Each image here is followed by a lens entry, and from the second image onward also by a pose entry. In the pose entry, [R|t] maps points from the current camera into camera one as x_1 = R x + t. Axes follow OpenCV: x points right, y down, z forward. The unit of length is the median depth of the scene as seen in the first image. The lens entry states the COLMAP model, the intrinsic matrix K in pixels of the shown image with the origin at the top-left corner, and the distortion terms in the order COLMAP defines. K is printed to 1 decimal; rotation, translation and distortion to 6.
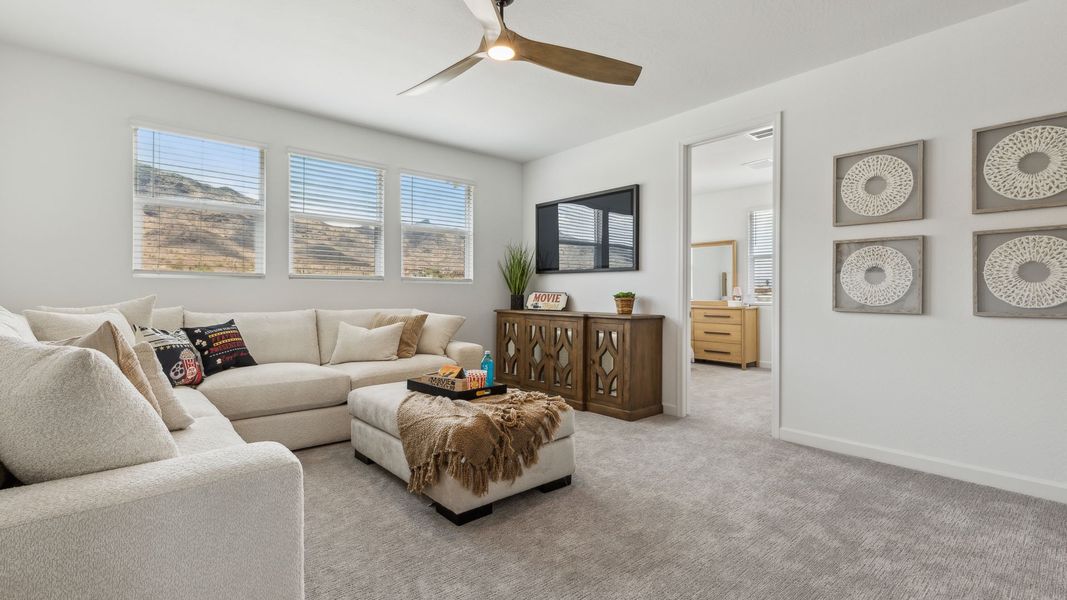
lens RADIAL K [[474.1, 0, 529.4], [0, 474.1, 295.3], [0, 0, 1]] dist [0.001917, 0.000134]
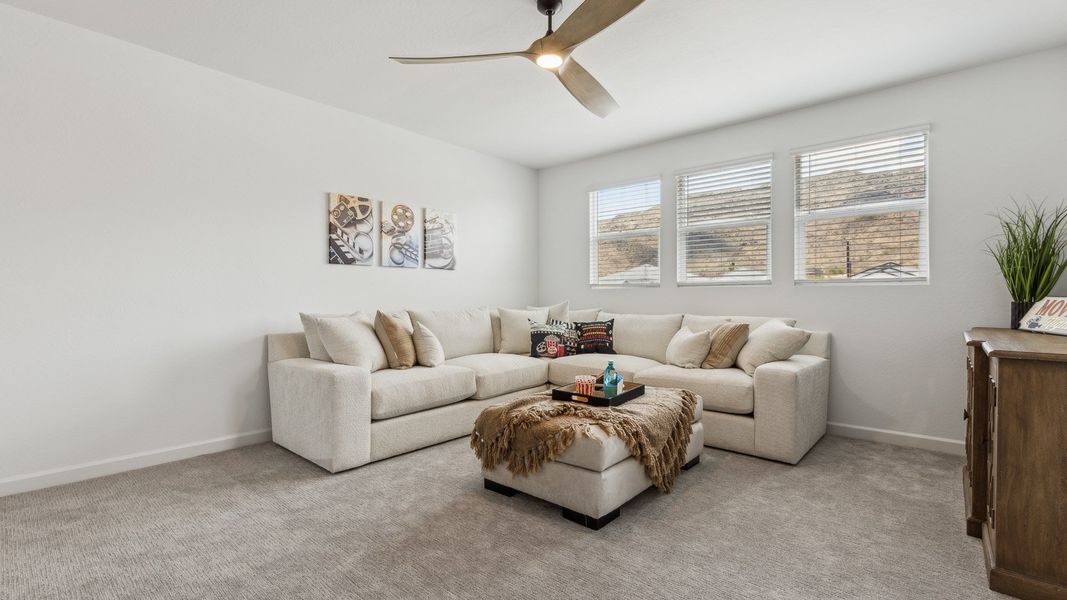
lens RADIAL K [[474.1, 0, 530.0], [0, 474.1, 302.6], [0, 0, 1]] dist [0.001917, 0.000134]
pose [[0.124119, 0.005404, -0.992253, 0.786377], [-0.004884, 0.999976, 0.004835, -0.001210], [0.992255, 0.004246, 0.124142, 0.693621]]
